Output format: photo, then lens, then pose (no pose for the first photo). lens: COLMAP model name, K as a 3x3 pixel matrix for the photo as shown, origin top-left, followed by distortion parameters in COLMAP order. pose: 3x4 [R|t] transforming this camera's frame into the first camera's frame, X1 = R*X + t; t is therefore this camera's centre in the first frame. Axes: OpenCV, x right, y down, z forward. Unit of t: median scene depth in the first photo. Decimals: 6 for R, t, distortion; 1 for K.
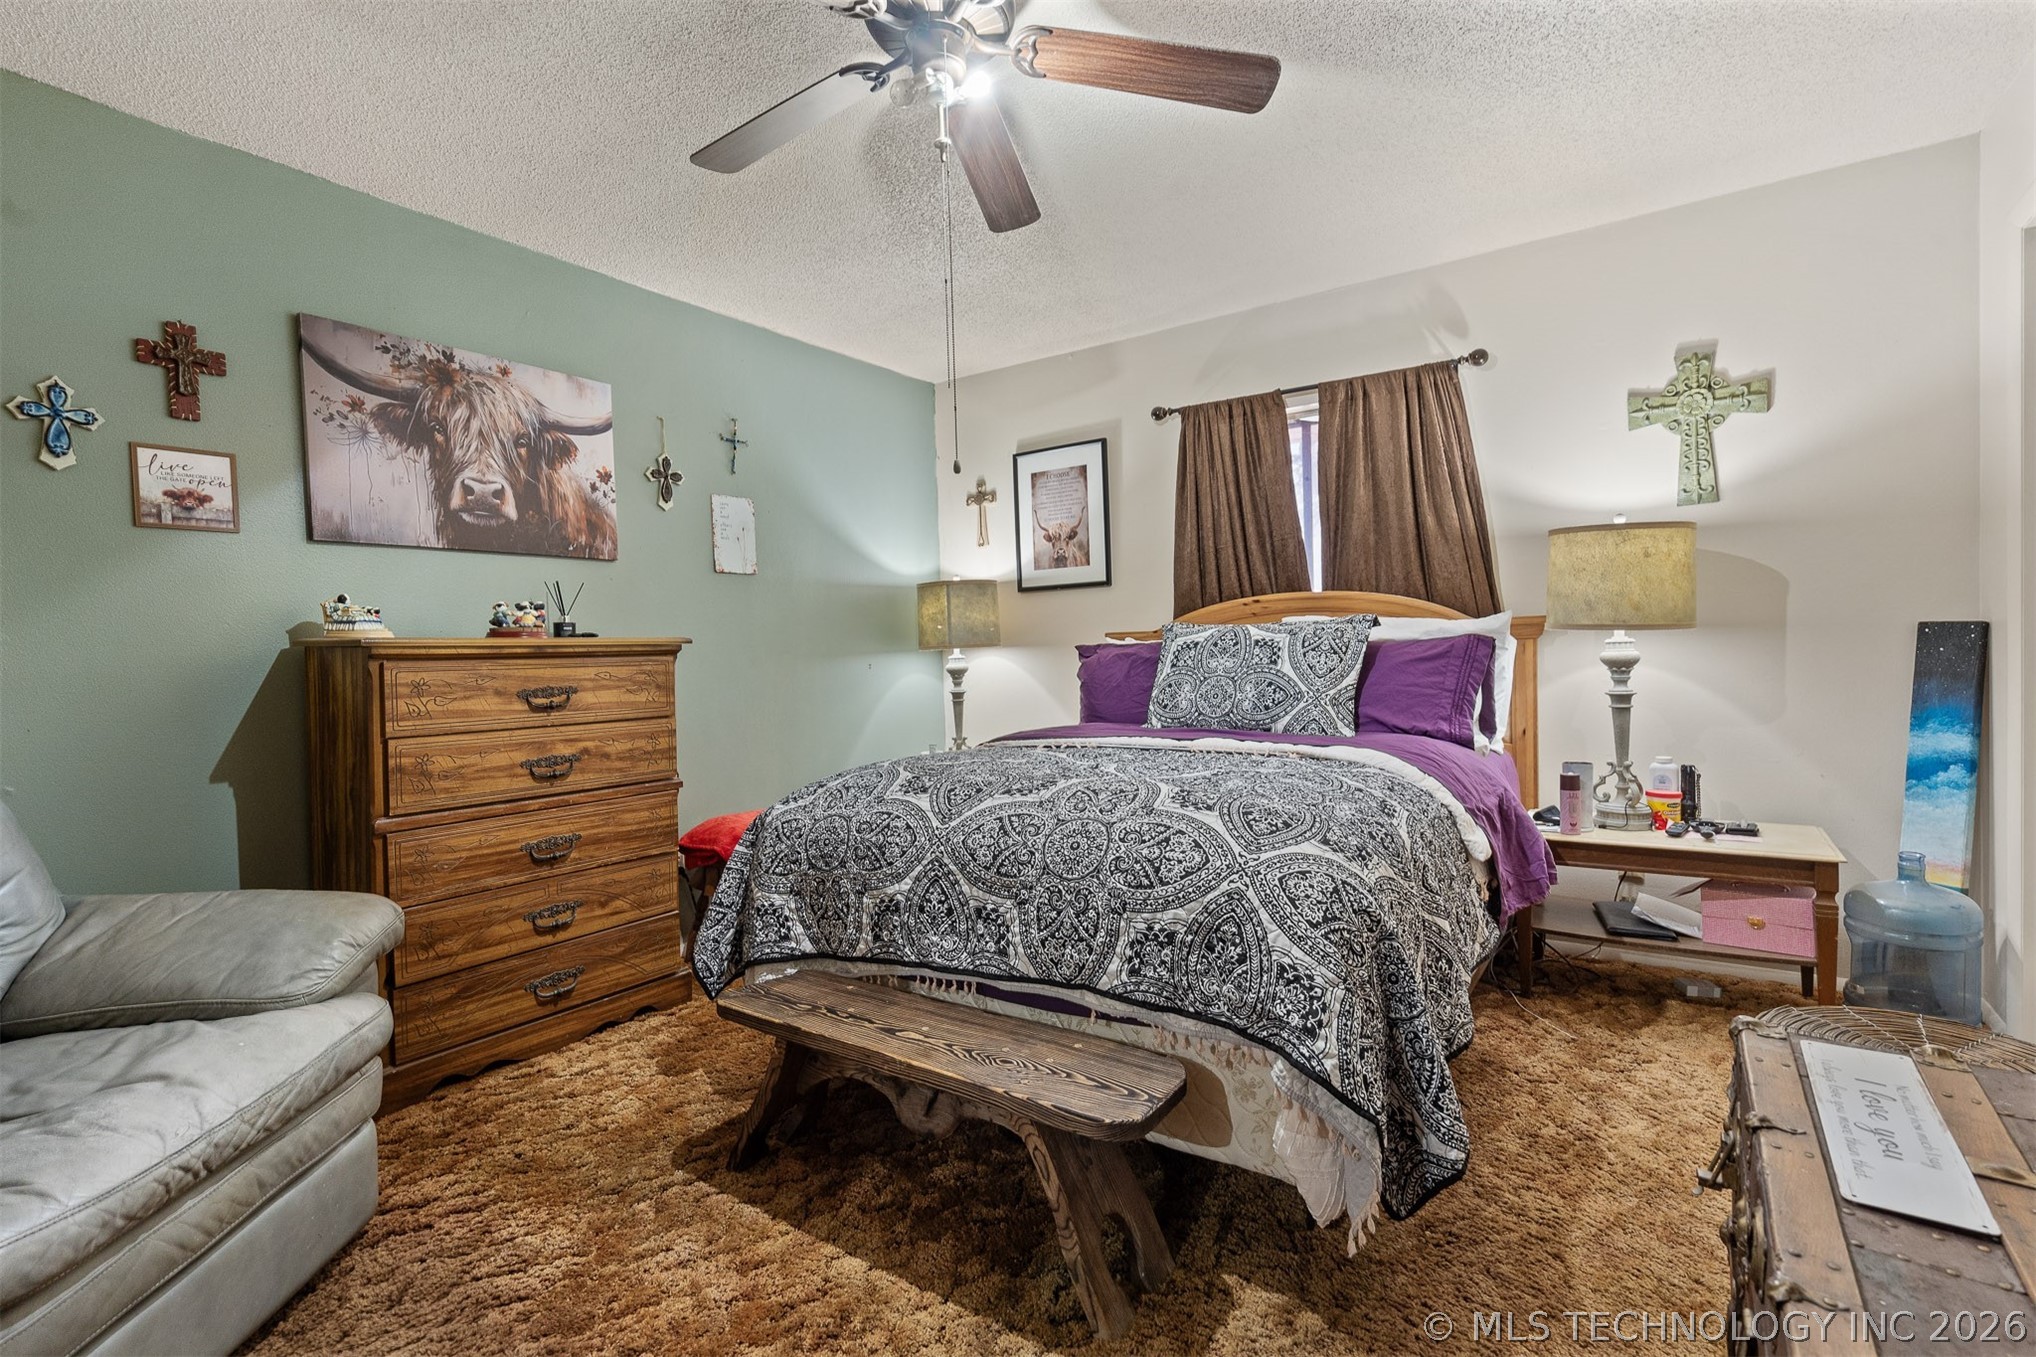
lens RADIAL K [[950.2, 0, 1017.8], [0, 950.2, 680.5], [0, 0, 1]] dist [-0.001277, 0.002636]
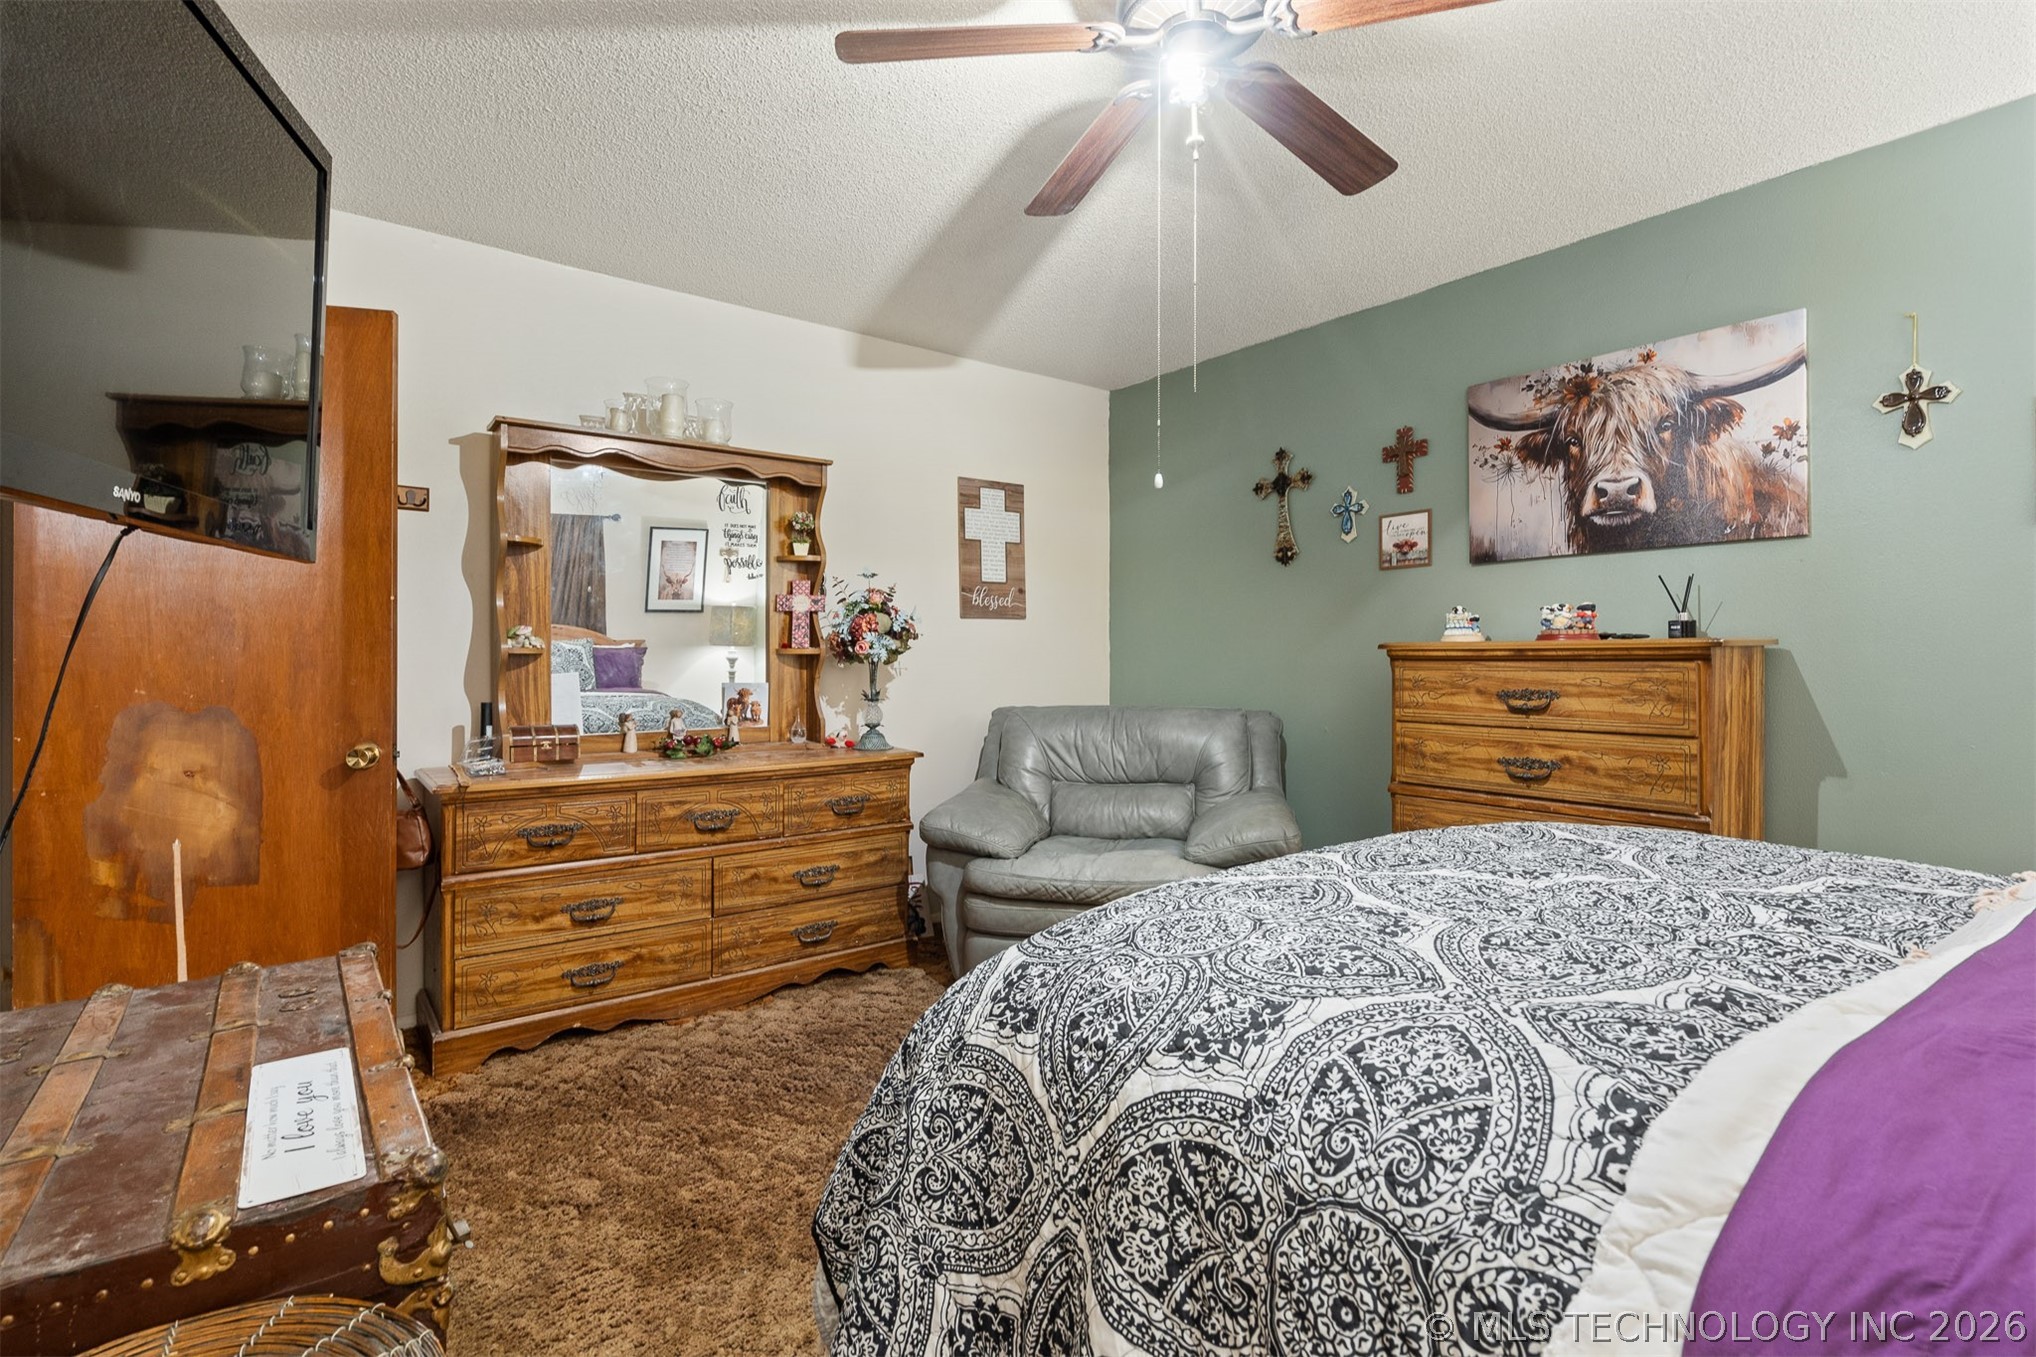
lens RADIAL K [[950.2, 0, 1017.4], [0, 950.2, 667.6], [0, 0, 1]] dist [-0.001277, 0.002636]
pose [[-0.297386, 0.029505, -0.954301, 0.597320], [-0.022956, 0.999012, 0.038042, -0.040391], [0.954481, 0.033220, -0.296415, 0.739644]]
